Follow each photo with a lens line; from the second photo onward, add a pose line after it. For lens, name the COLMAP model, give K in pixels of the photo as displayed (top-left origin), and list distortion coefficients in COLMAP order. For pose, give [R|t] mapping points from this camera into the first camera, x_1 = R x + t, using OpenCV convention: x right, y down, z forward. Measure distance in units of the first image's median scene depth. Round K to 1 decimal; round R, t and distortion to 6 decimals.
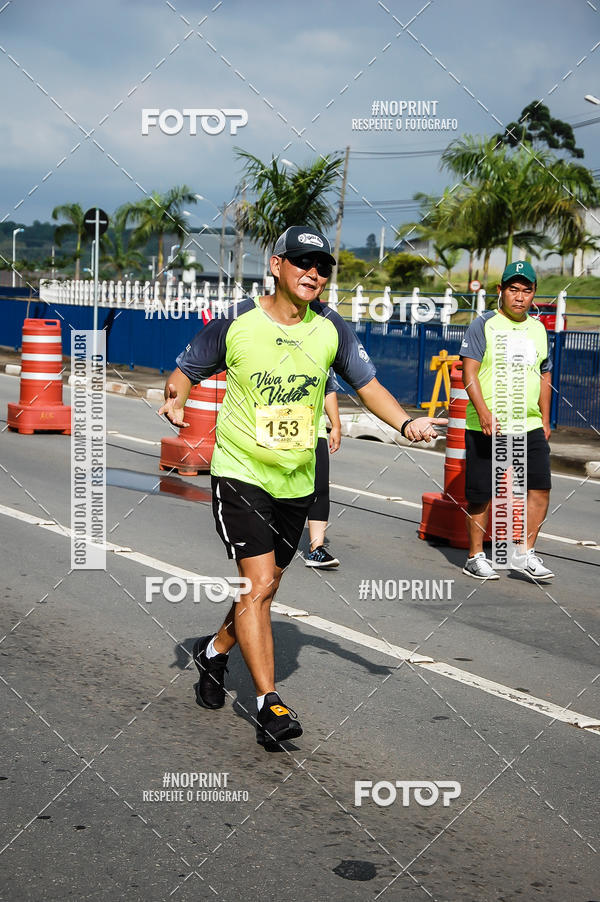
lens RADIAL K [[2452.0, 0, 408.0], [0, 2452.0, 455.5], [0, 0, 1]] dist [0.801000, 0.265144]
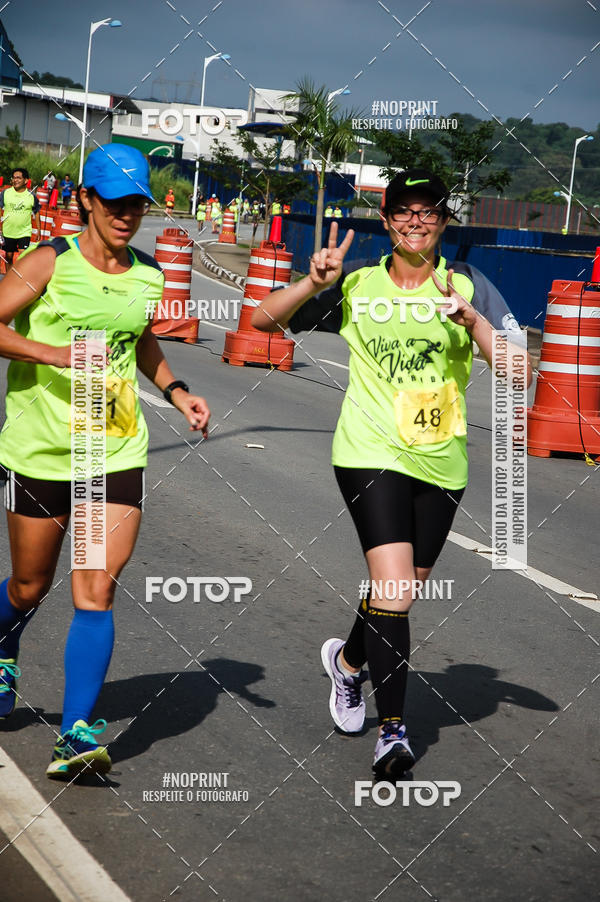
lens RADIAL K [[3214.4, 0, 299.4], [0, 3214.4, 481.7], [0, 0, 1]] dist [1.206906, -0.387927]
pose [[0.989877, 0.072183, -0.122198, -0.147271], [-0.070661, 0.997360, 0.016751, -0.020817], [0.123085, -0.007947, 0.992364, 0.272496]]
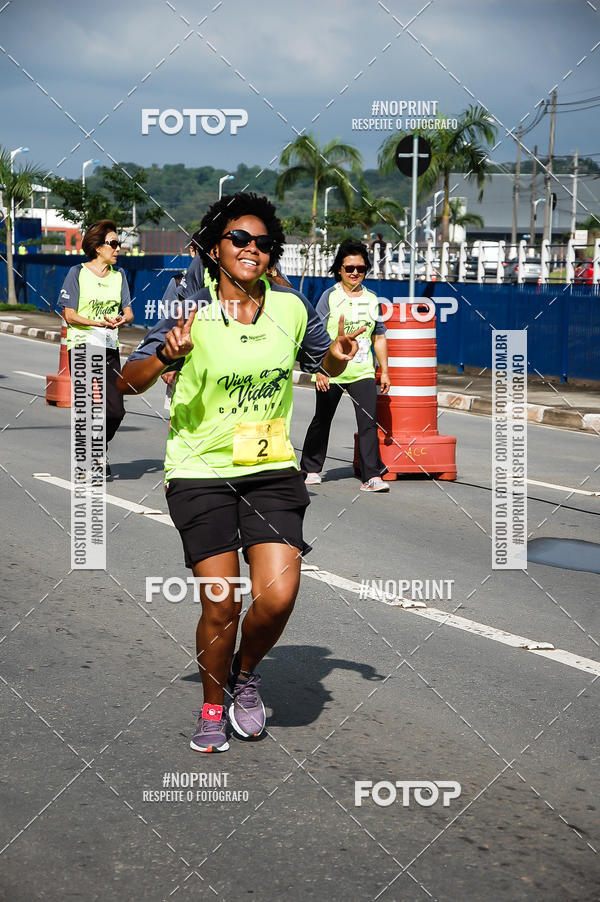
lens RADIAL K [[2748.3, 0, 303.8], [0, 2748.3, 465.0], [0, 0, 1]] dist [0.903304, 0.952438]
pose [[0.999361, -0.013333, -0.033165, -0.130595], [0.013653, 0.999862, 0.009456, -0.017081], [0.033034, -0.009903, 0.999405, 0.243987]]
